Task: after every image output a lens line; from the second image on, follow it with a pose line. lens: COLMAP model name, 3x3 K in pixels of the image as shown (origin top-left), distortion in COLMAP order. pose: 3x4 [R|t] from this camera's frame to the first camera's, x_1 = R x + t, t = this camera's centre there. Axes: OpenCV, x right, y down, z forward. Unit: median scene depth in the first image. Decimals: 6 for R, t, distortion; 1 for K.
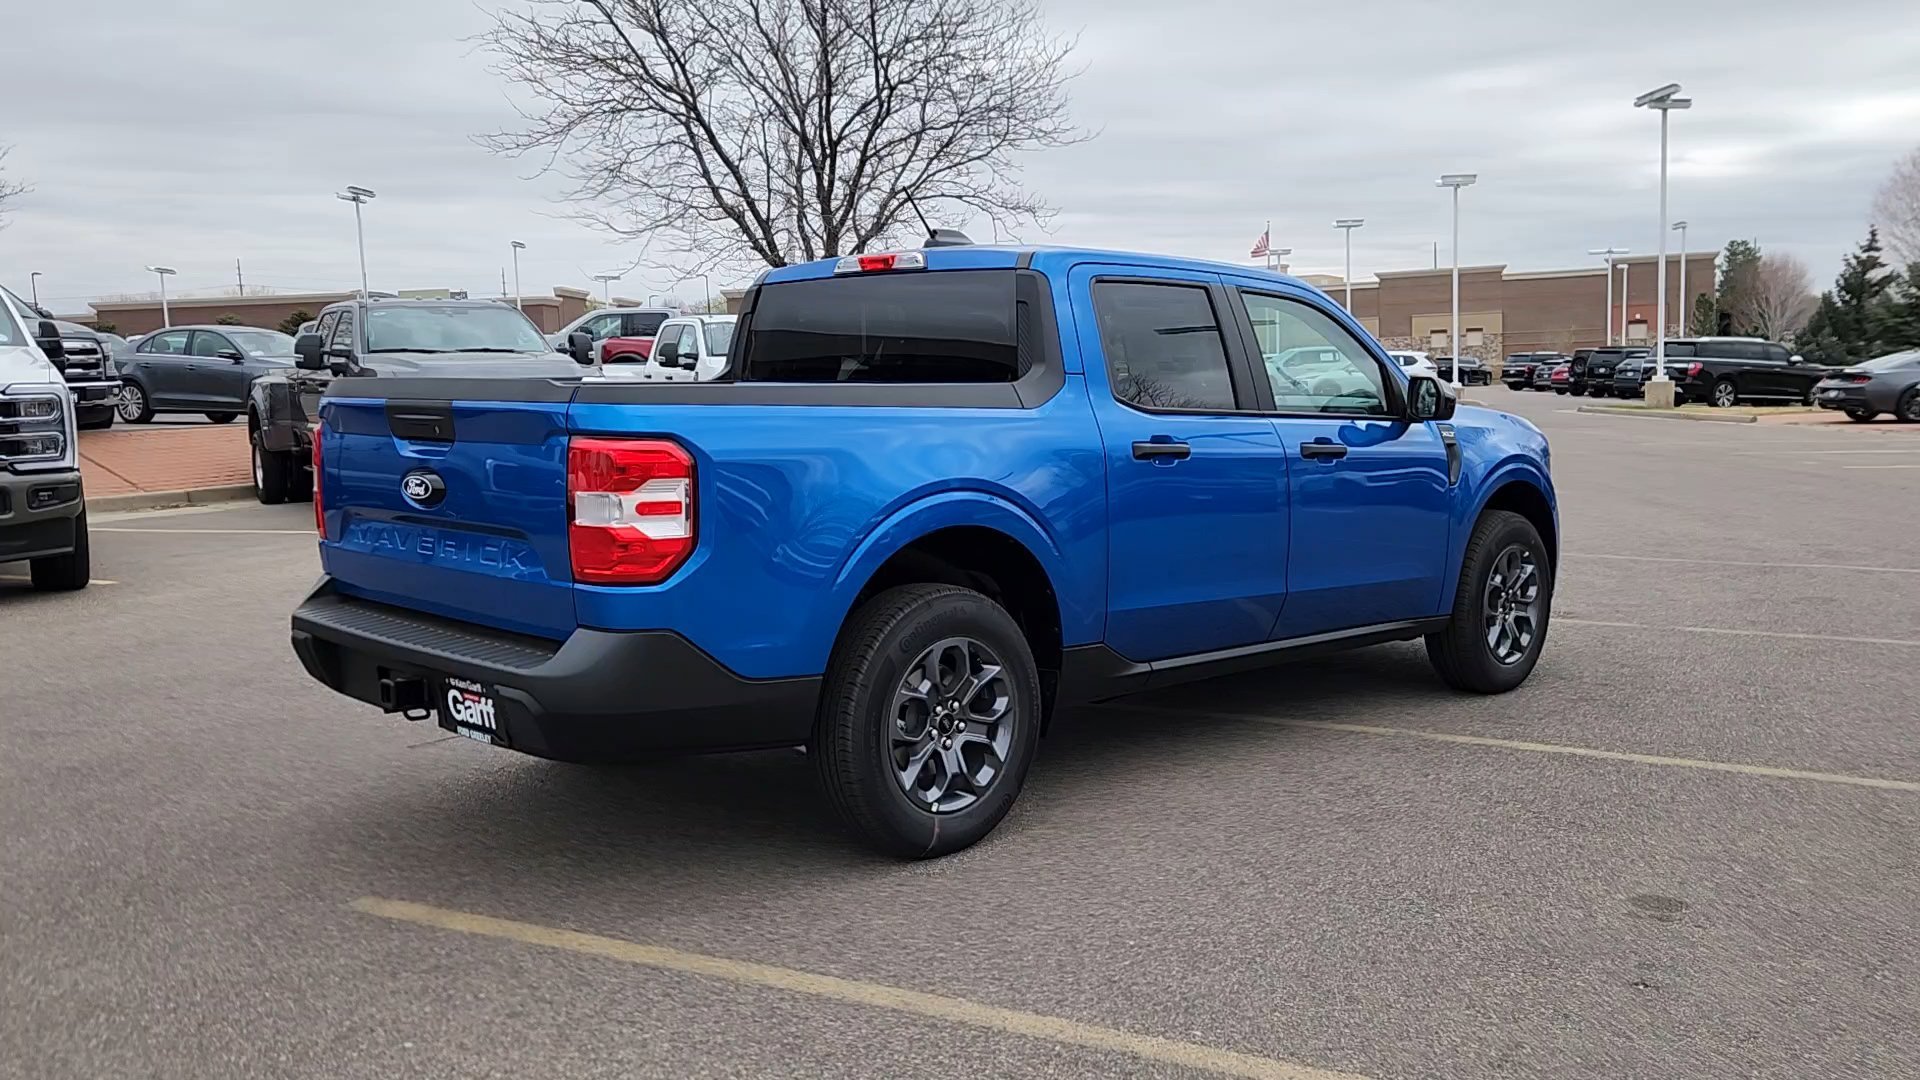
lens RADIAL K [[1613.7, 0, 948.3], [0, 1613.7, 548.4], [0, 0, 1]] dist [0.042010, -0.037452]
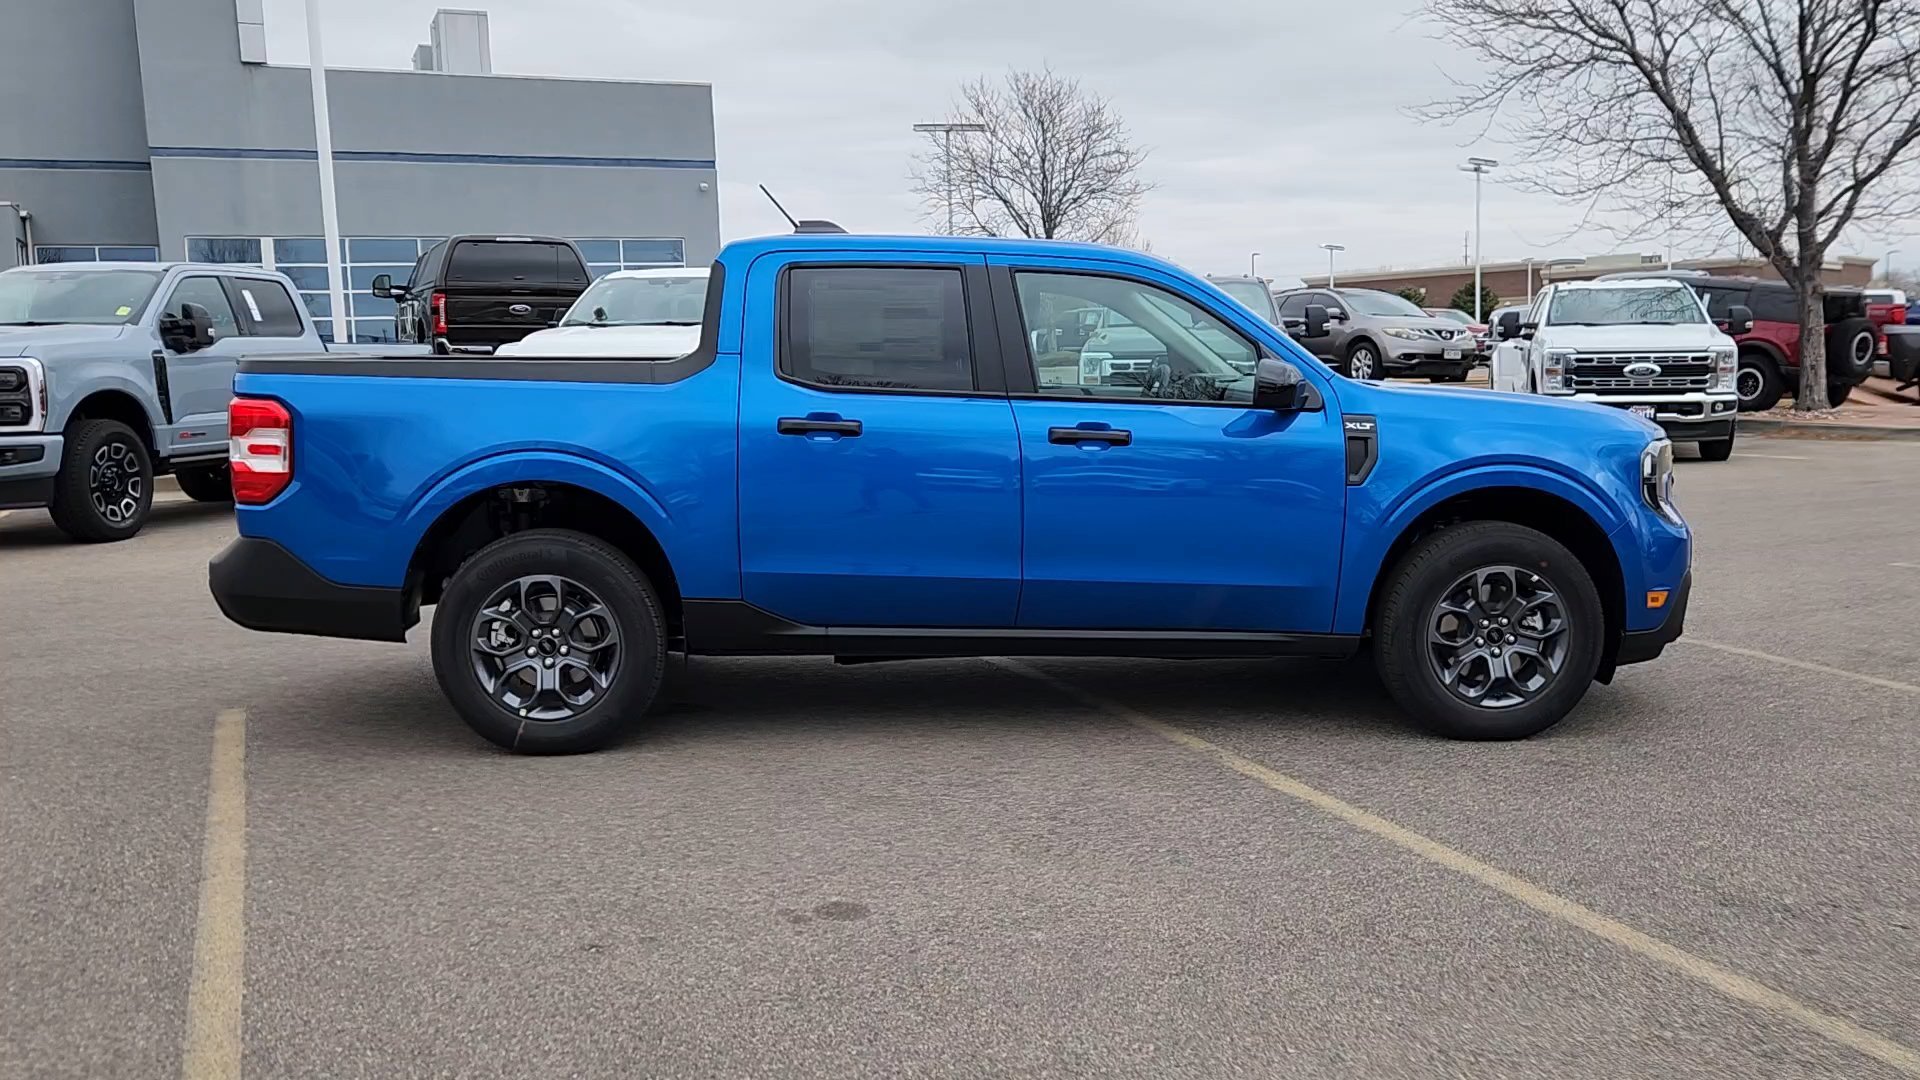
lens RADIAL K [[1613.7, 0, 948.3], [0, 1613.7, 548.4], [0, 0, 1]] dist [0.042010, -0.037452]
pose [[0.752607, 0.086296, -0.652790, 0.807779], [-0.073530, 0.996189, 0.046919, -0.033734], [0.654351, 0.012689, 0.756084, 0.232278]]
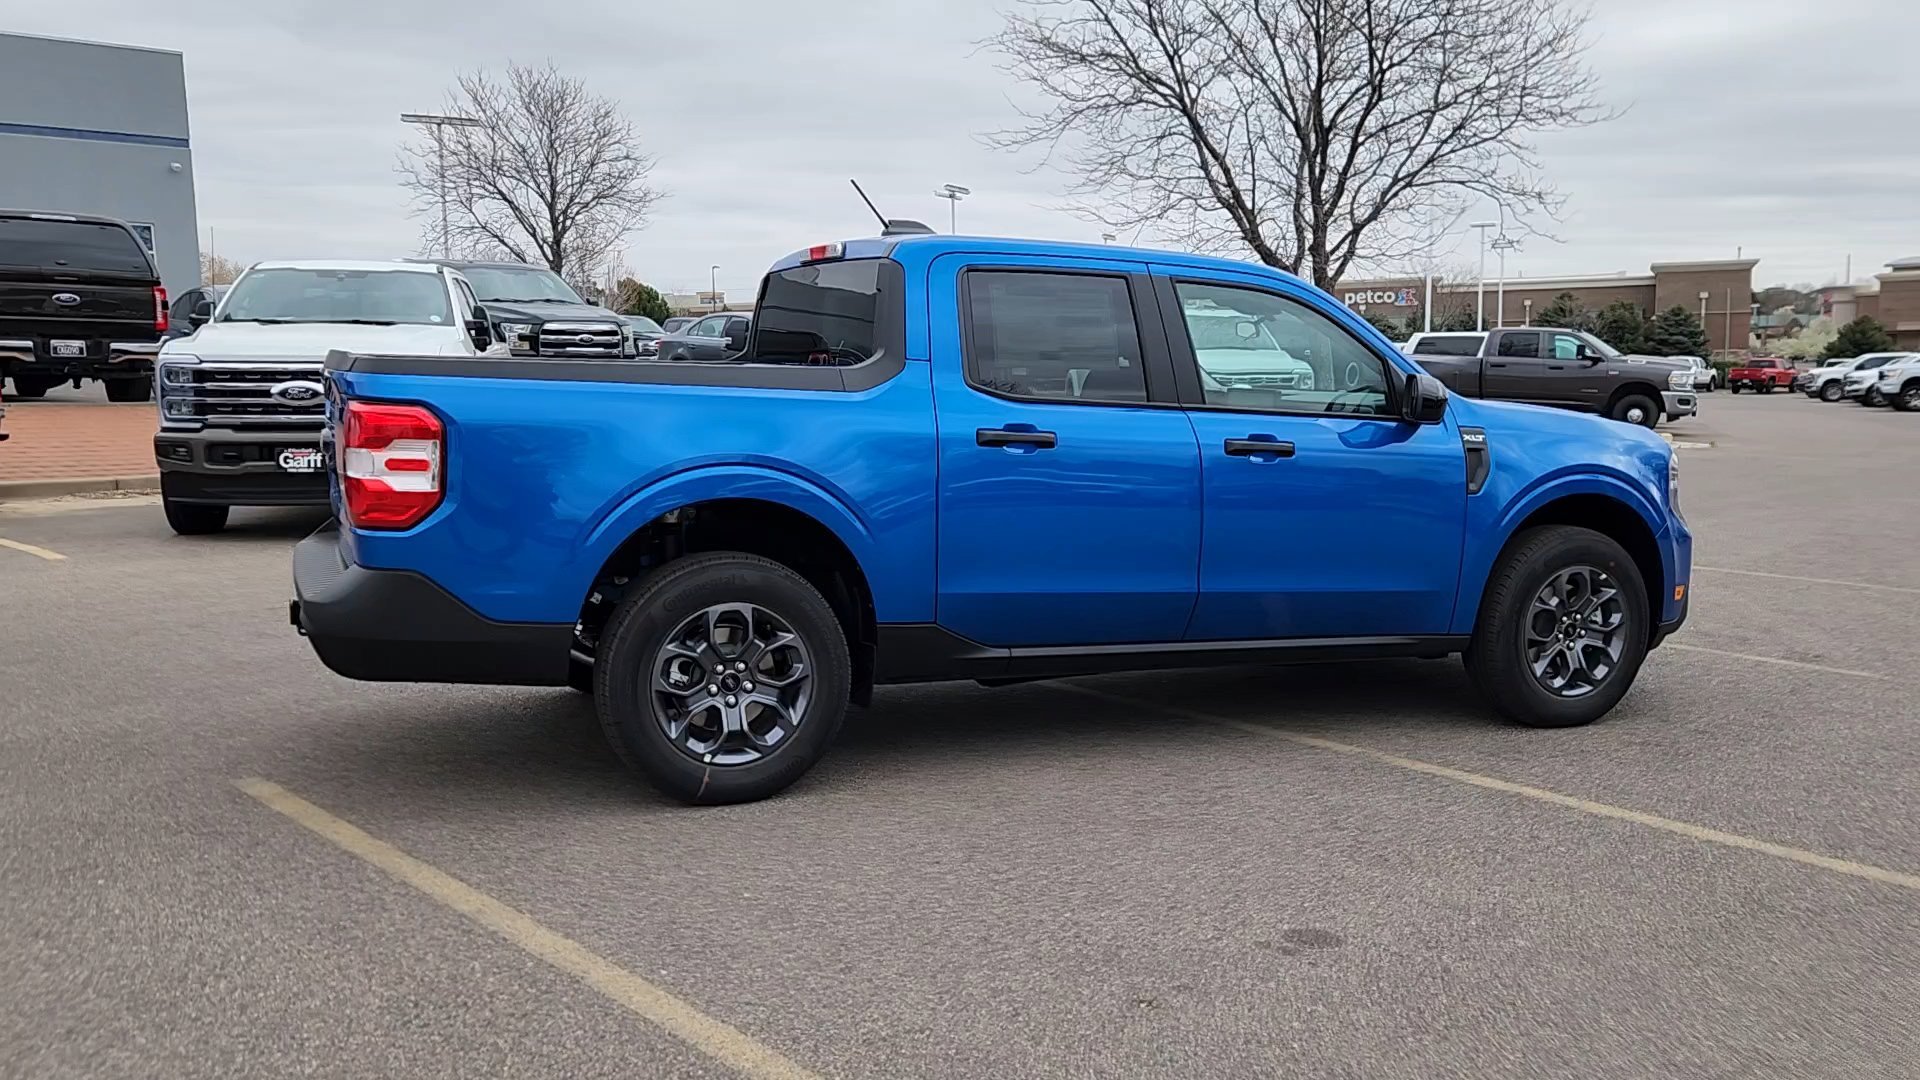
lens RADIAL K [[1613.7, 0, 948.3], [0, 1613.7, 548.4], [0, 0, 1]] dist [0.042010, -0.037452]
pose [[0.929710, 0.063177, -0.362834, 0.418321], [-0.061246, 0.997981, 0.016836, -0.005920], [0.363165, 0.006569, 0.931702, 0.041776]]
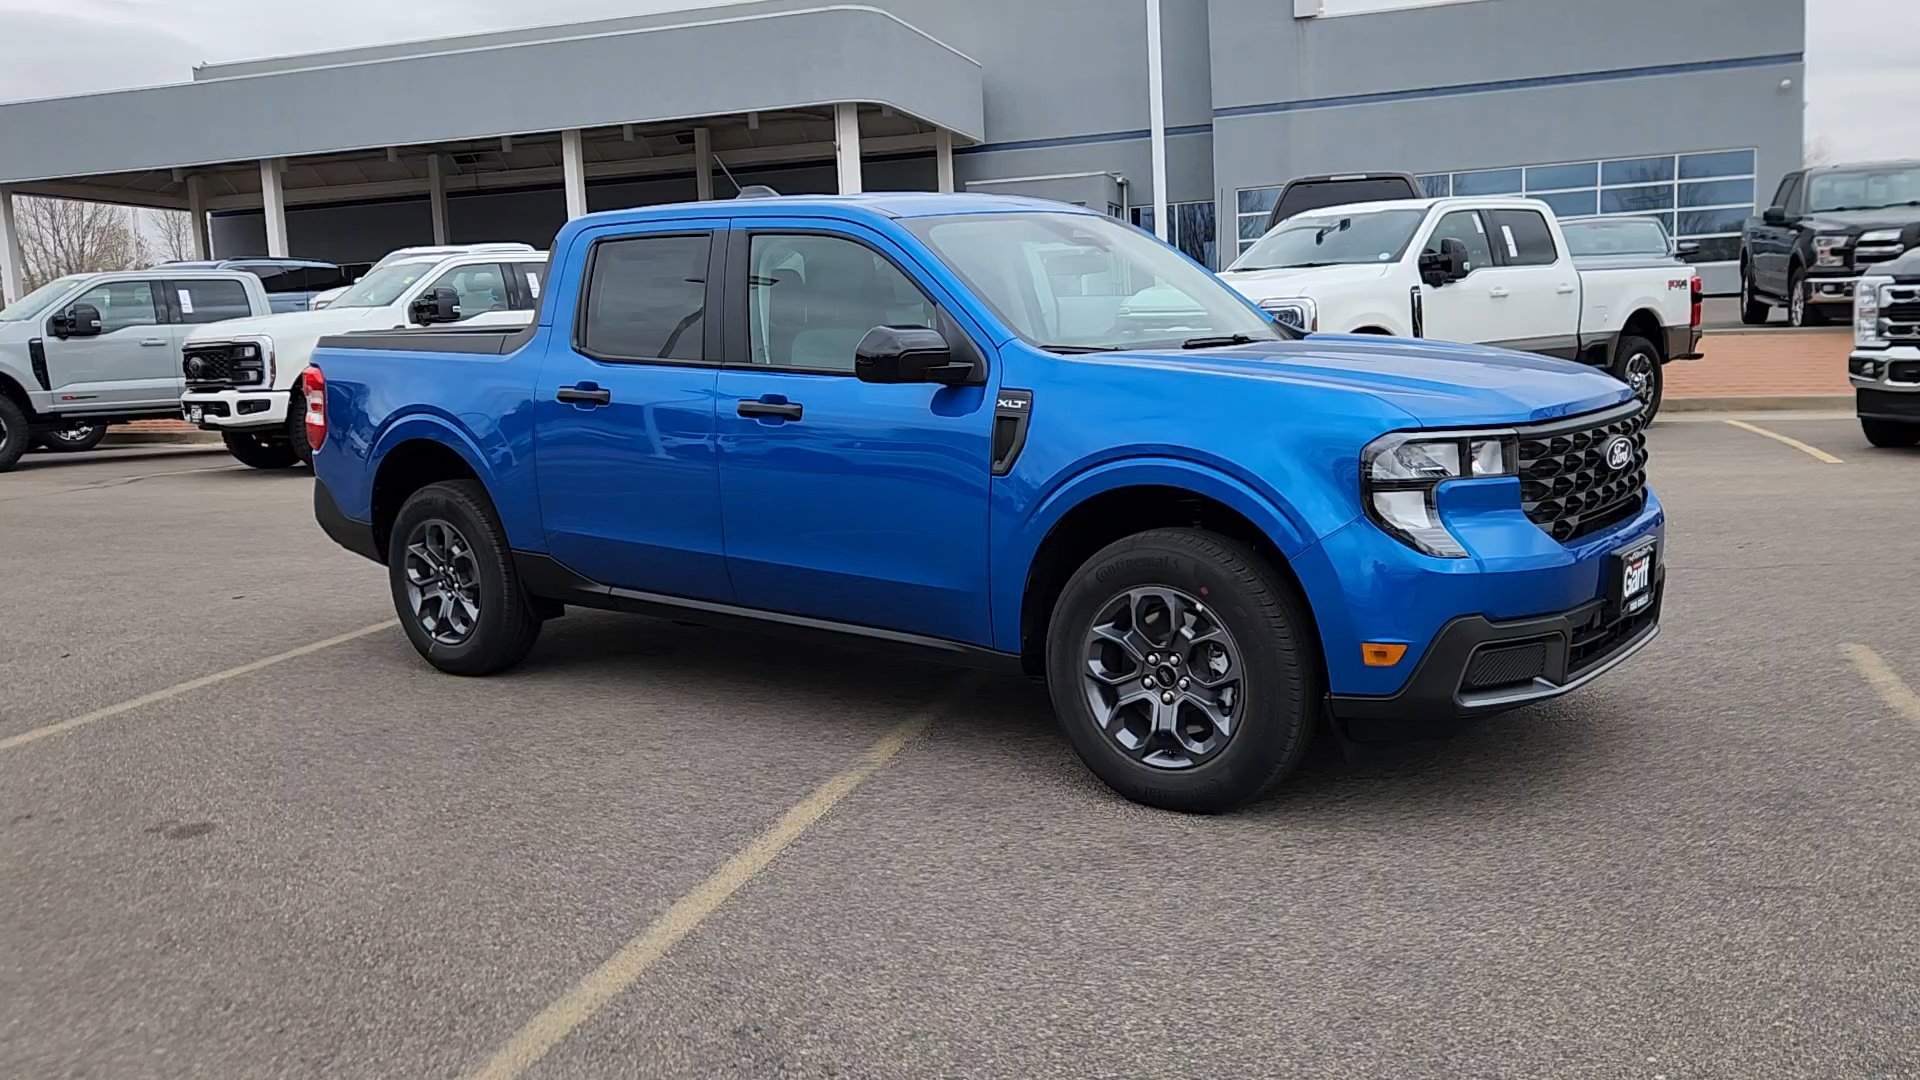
lens RADIAL K [[1613.7, 0, 948.3], [0, 1613.7, 548.4], [0, 0, 1]] dist [0.042010, -0.037452]
pose [[0.134626, 0.151839, -0.979194, 1.147853], [-0.073297, 0.987009, 0.142974, -0.121326], [0.988182, 0.052524, 0.144007, 0.988891]]
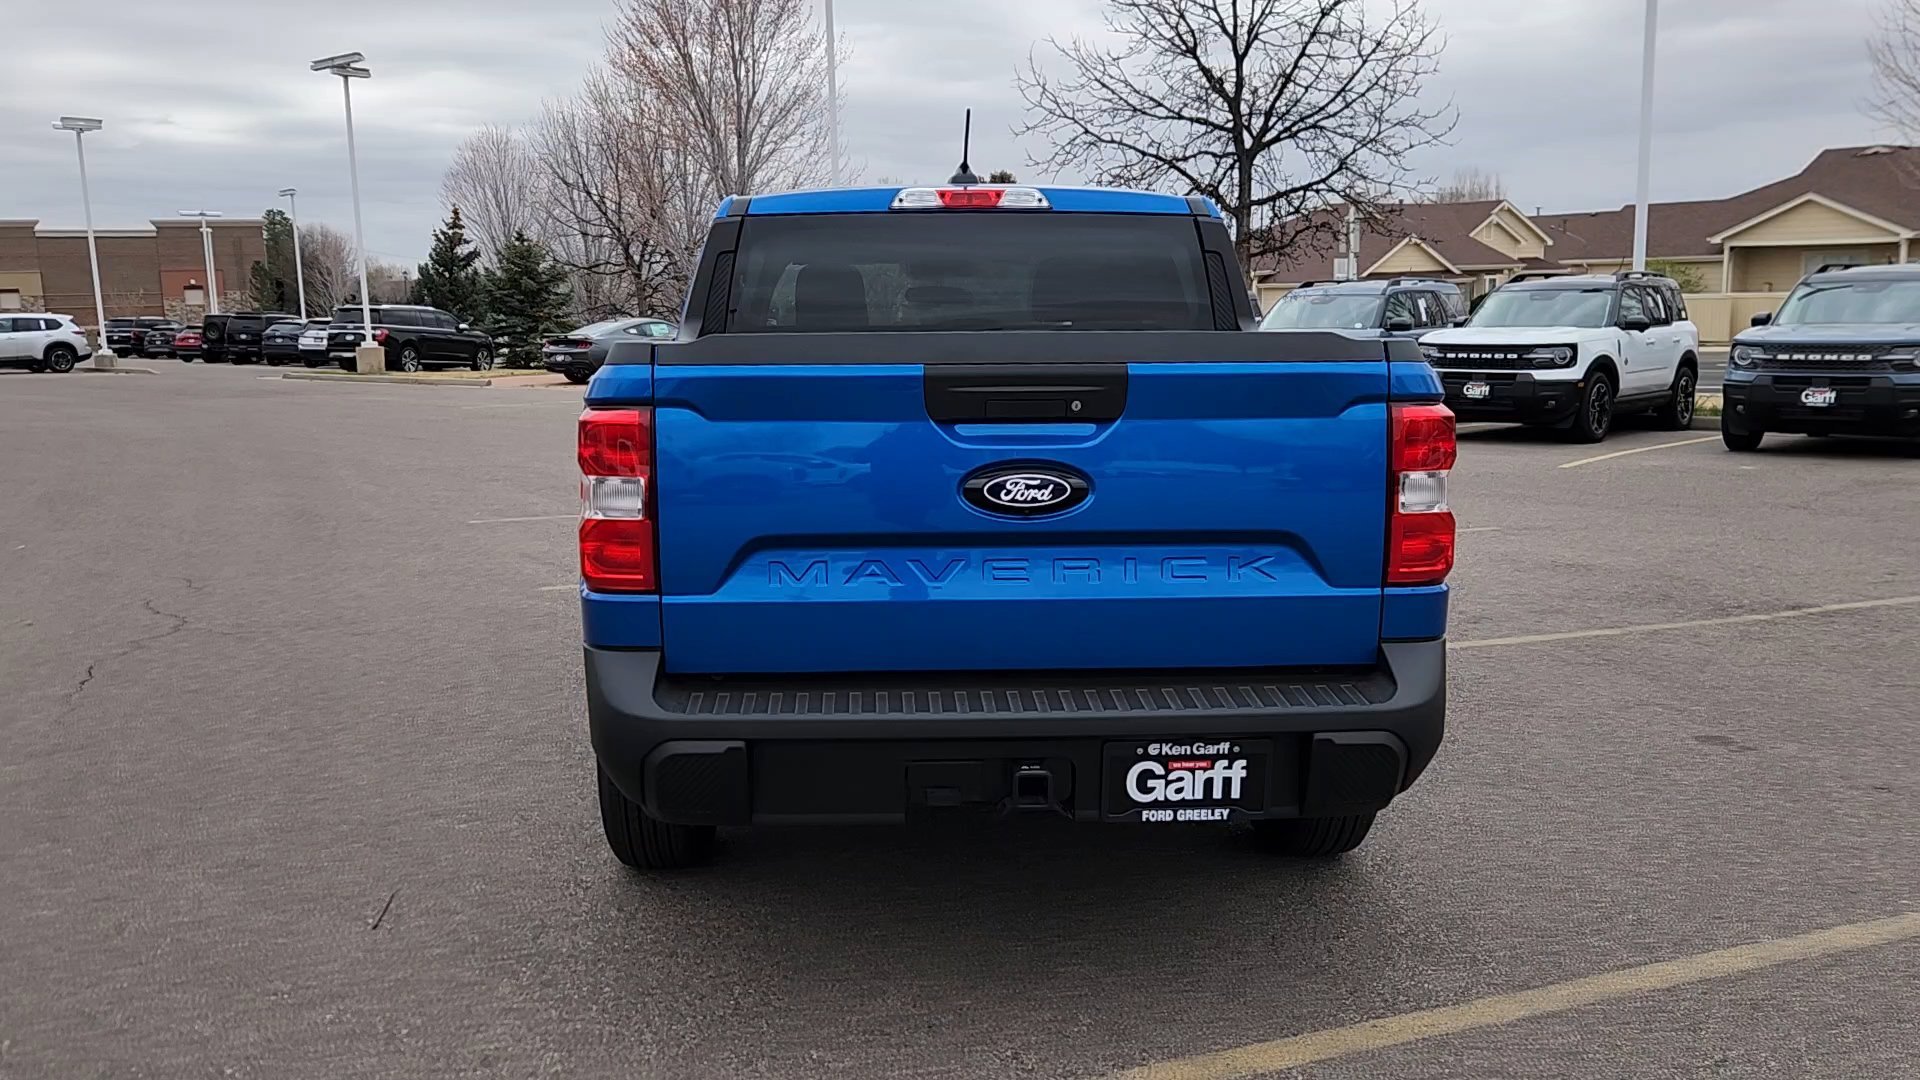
lens RADIAL K [[1613.7, 0, 948.3], [0, 1613.7, 548.4], [0, 0, 1]] dist [0.042010, -0.037452]
pose [[0.662555, -0.098576, 0.742498, -0.672647], [0.083715, 0.994837, 0.057376, -0.043049], [-0.744320, 0.024144, 0.667386, 0.435902]]
